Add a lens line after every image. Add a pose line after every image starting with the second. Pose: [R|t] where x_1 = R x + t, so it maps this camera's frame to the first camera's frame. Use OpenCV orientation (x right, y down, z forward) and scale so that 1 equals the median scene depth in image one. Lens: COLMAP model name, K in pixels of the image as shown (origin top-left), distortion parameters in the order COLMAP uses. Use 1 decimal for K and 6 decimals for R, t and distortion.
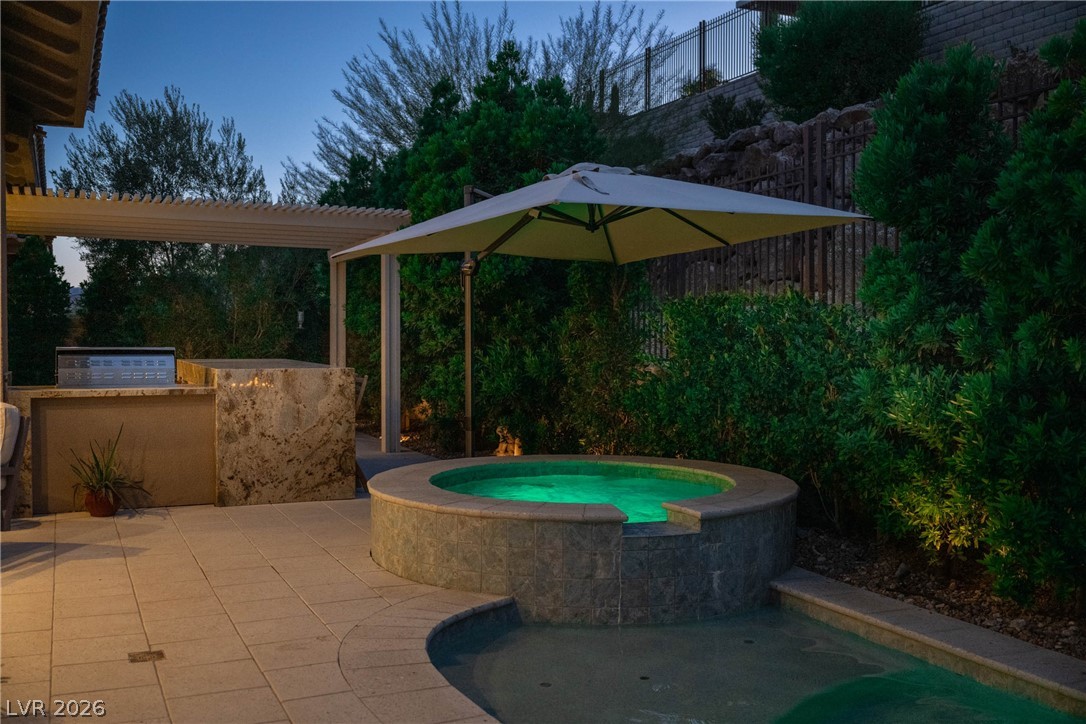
lens RADIAL K [[1059.1, 0, 543.9], [0, 1059.1, 359.9], [0, 0, 1]] dist [-0.017449, 0.000000]
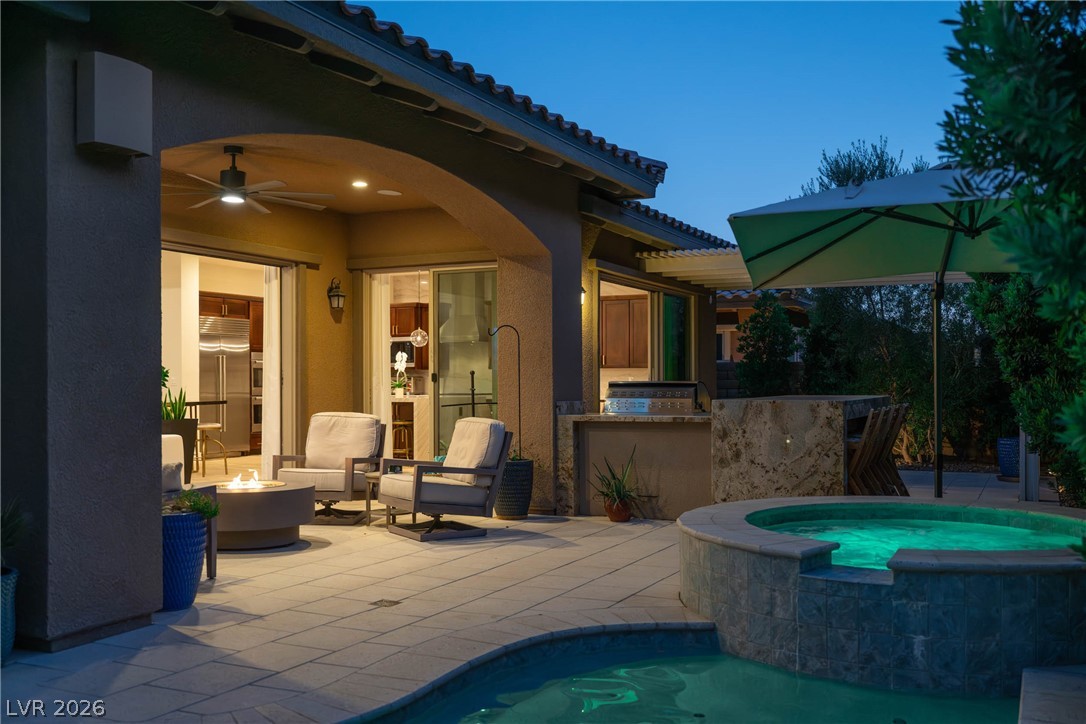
lens RADIAL K [[1043.6, 0, 542.0], [0, 1043.6, 371.5], [0, 0, 1]] dist [-0.002328, 0.000000]
pose [[0.637129, -0.015290, -0.770605, 0.600740], [-0.013092, 0.999444, -0.030656, 0.021257], [0.770646, 0.029621, 0.636575, 0.242092]]
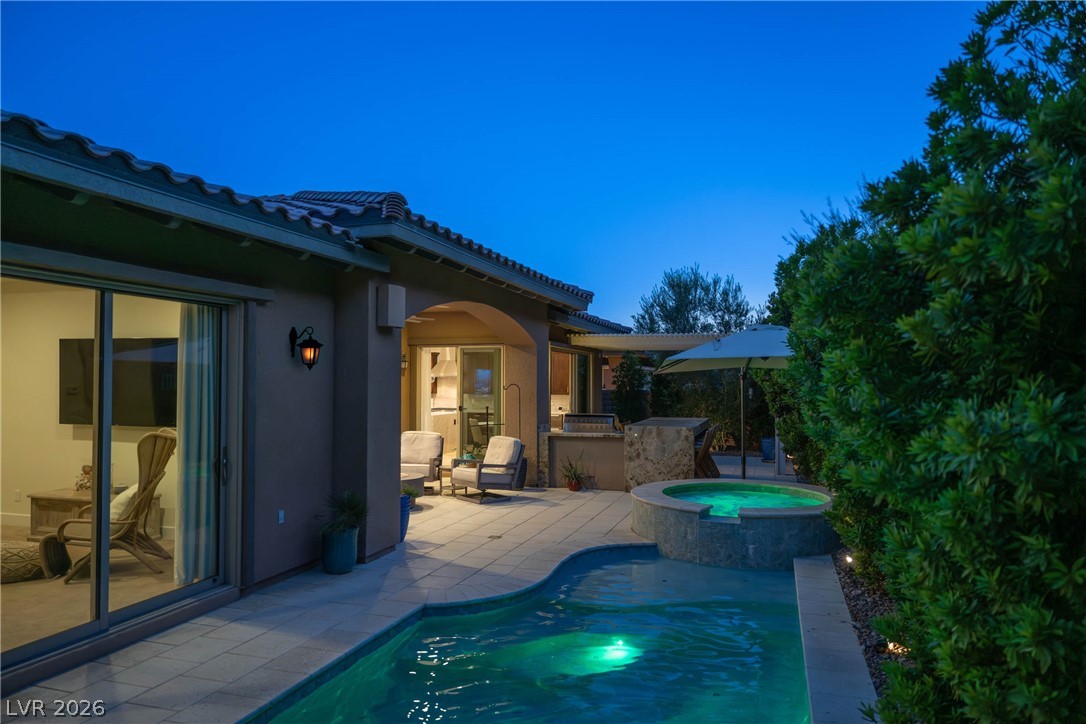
lens RADIAL K [[731.5, 0, 541.8], [0, 731.5, 356.2], [0, 0, 1]] dist [0.005738, -0.000161]
pose [[0.740844, -0.025280, -0.671202, 0.780509], [-0.016156, 0.998332, -0.055433, -0.065885], [0.671483, 0.051911, 0.739199, -0.268271]]
